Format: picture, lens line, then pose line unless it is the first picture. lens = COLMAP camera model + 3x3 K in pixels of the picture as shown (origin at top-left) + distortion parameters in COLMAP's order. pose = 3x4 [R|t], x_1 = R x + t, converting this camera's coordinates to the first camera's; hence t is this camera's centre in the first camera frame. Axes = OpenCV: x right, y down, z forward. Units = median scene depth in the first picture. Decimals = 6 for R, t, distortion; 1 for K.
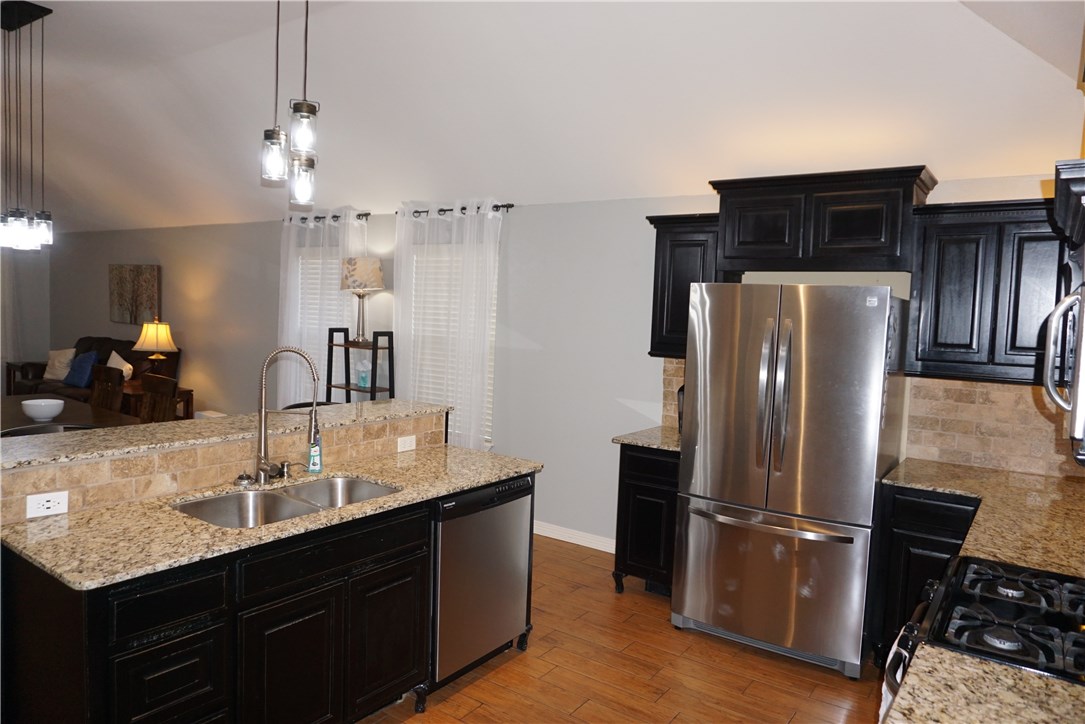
lens RADIAL K [[720.8, 0, 542.5], [0, 720.8, 362.0], [0, 0, 1]] dist [-0.057468, 0.042562]
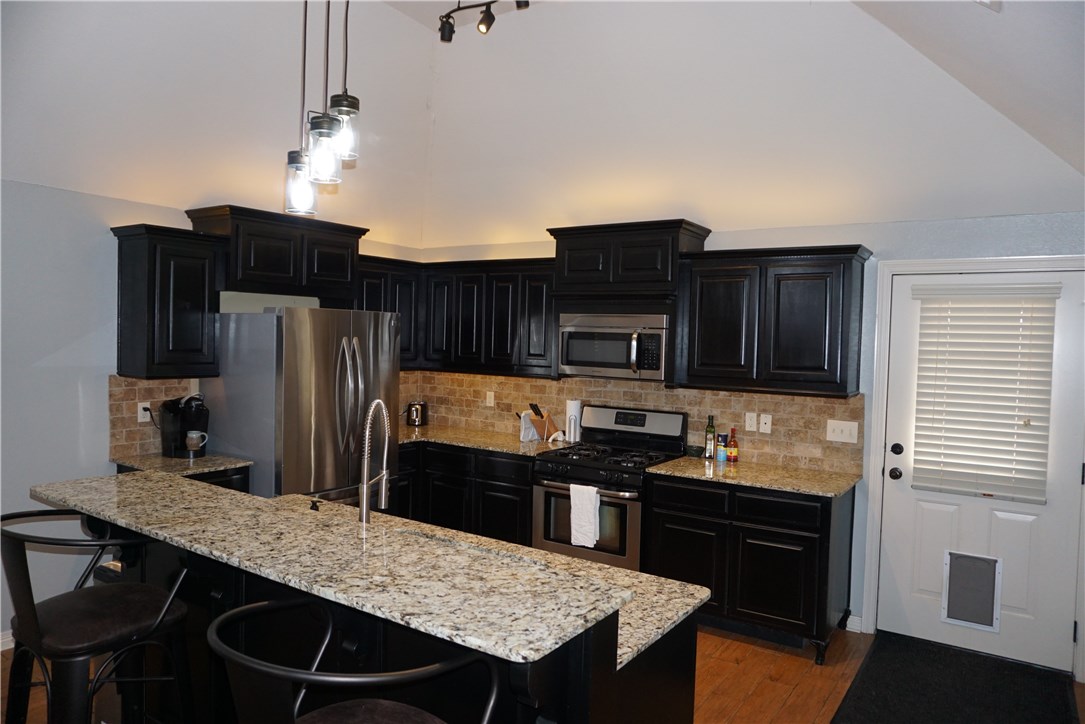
lens RADIAL K [[720.8, 0, 542.5], [0, 720.8, 362.0], [0, 0, 1]] dist [-0.057468, 0.042562]
pose [[-0.034033, -0.073969, 0.996680, -0.934684], [0.044423, 0.996160, 0.075447, -0.094324], [-0.998433, 0.046844, -0.030617, 0.661449]]
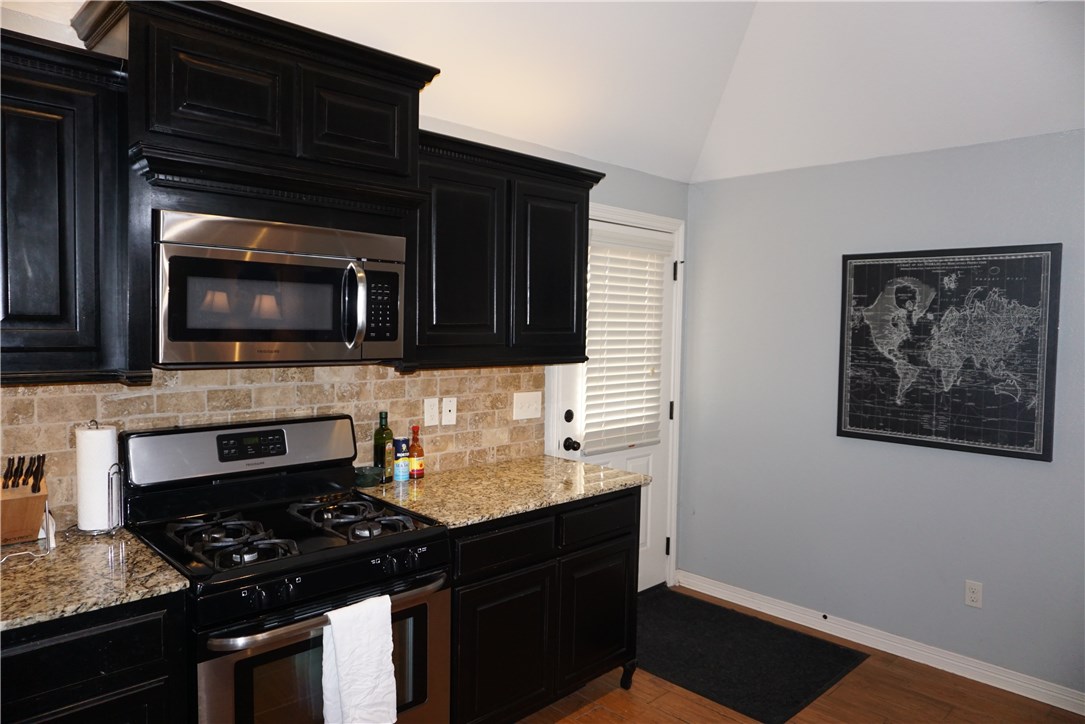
lens RADIAL K [[723.7, 0, 541.6], [0, 723.7, 361.5], [0, 0, 1]] dist [-0.058019, 0.048571]
pose [[-0.984028, -0.067735, 0.164624, 0.064959], [-0.045702, 0.989911, 0.134119, -0.053721], [-0.172048, 0.124453, -0.977195, 1.062573]]
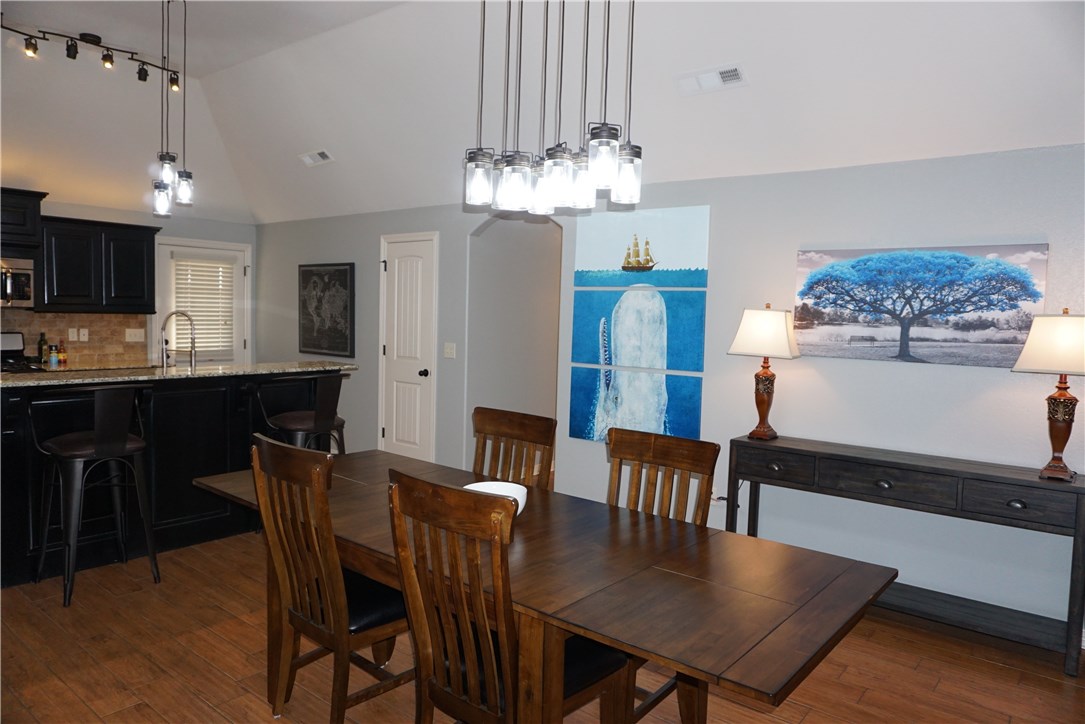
lens RADIAL K [[720.8, 0, 542.5], [0, 720.8, 362.0], [0, 0, 1]] dist [-0.057468, 0.042562]
pose [[-0.996049, -0.073222, 0.050240, -1.015359], [-0.065268, 0.987286, 0.144936, -0.156508], [-0.060213, 0.141084, -0.988165, 2.052841]]
